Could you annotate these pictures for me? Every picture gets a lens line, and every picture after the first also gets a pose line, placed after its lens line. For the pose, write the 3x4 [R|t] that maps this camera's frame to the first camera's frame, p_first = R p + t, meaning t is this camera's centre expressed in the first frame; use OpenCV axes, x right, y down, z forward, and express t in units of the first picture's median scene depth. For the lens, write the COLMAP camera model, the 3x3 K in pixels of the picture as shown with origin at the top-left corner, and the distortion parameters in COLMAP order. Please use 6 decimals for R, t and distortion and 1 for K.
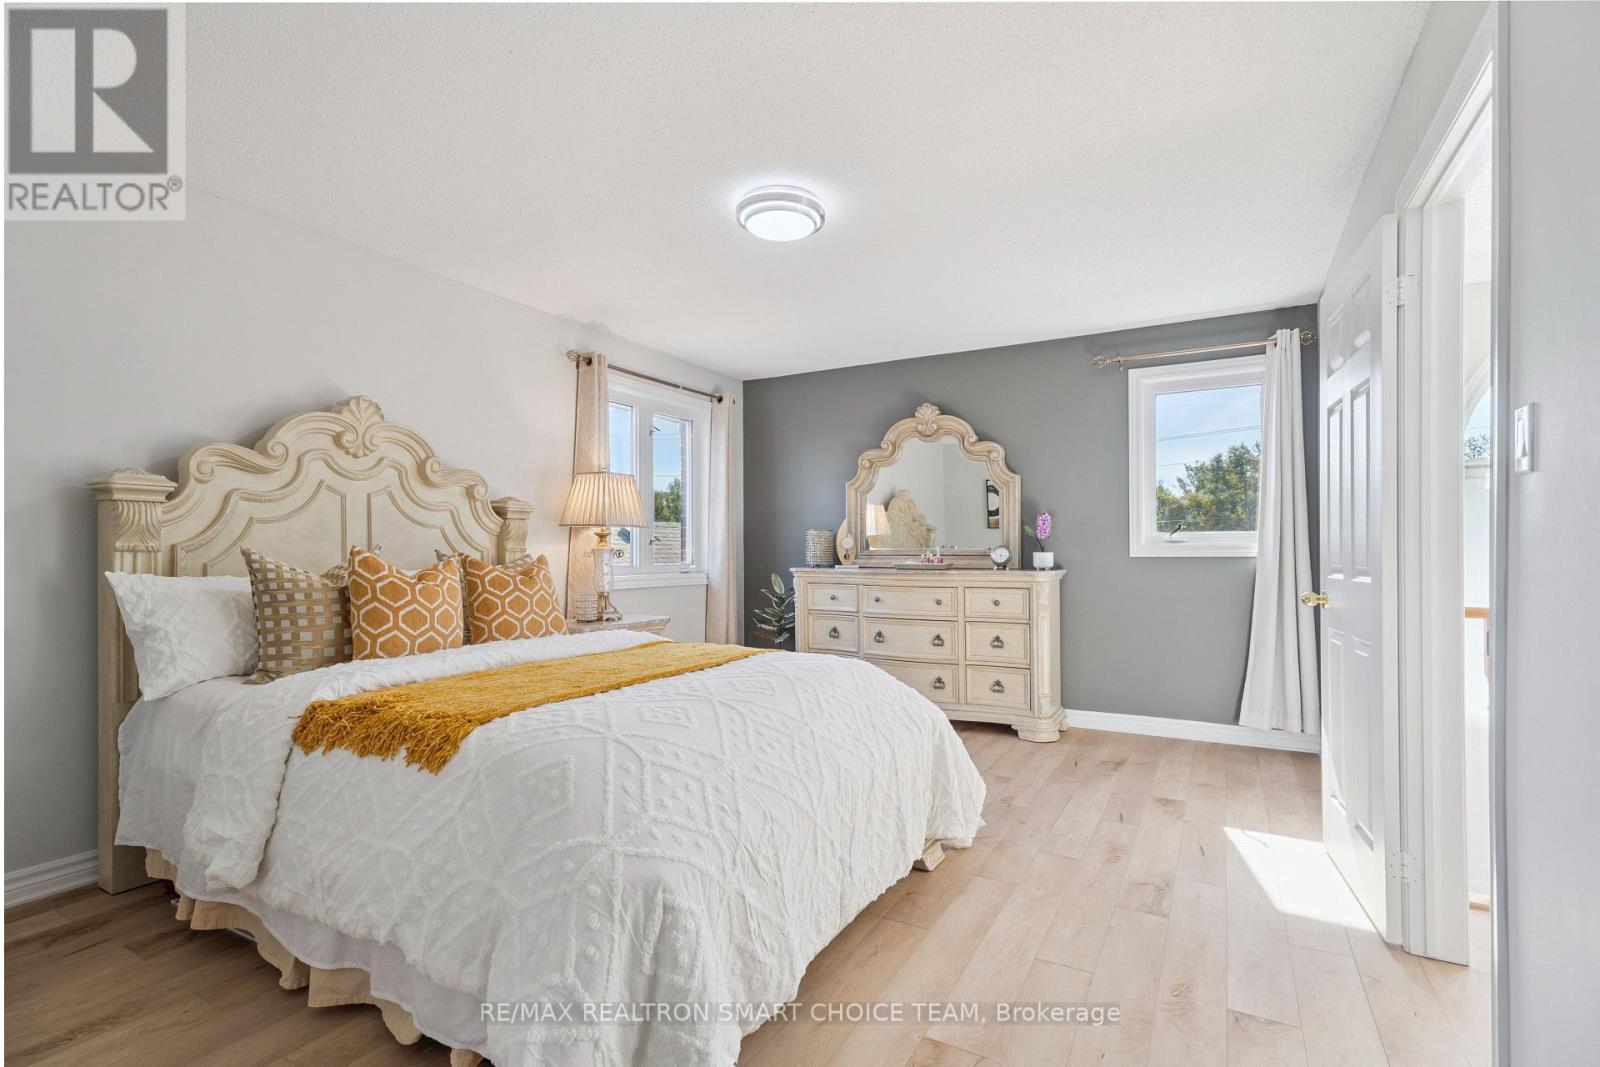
lens RADIAL K [[731.4, 0, 802.3], [0, 731.4, 565.5], [0, 0, 1]] dist [-0.000800, 0.000657]
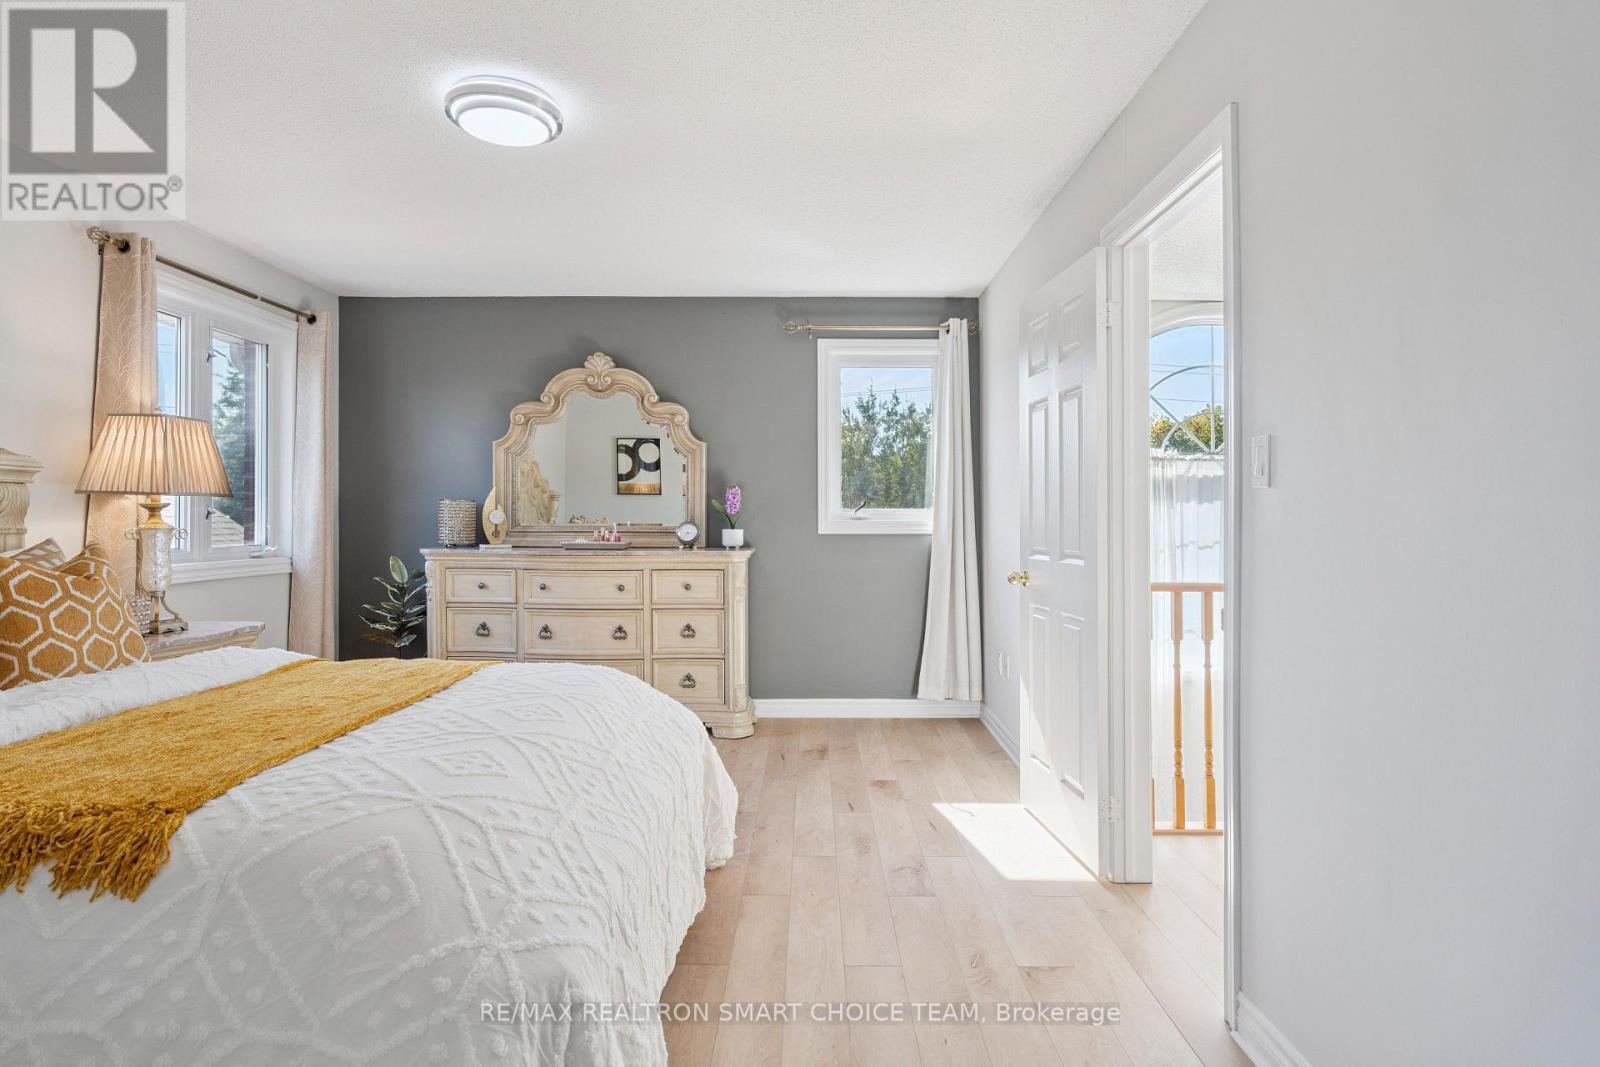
lens RADIAL K [[865.5, 0, 800.0], [0, 865.5, 533.5], [0, 0, 1]] dist [-0.014424, 0.000631]
pose [[0.877146, -0.004851, 0.480199, -0.130564], [0.005281, 0.999986, 0.000454, -0.014443], [-0.480195, 0.002137, 0.877159, 0.017265]]
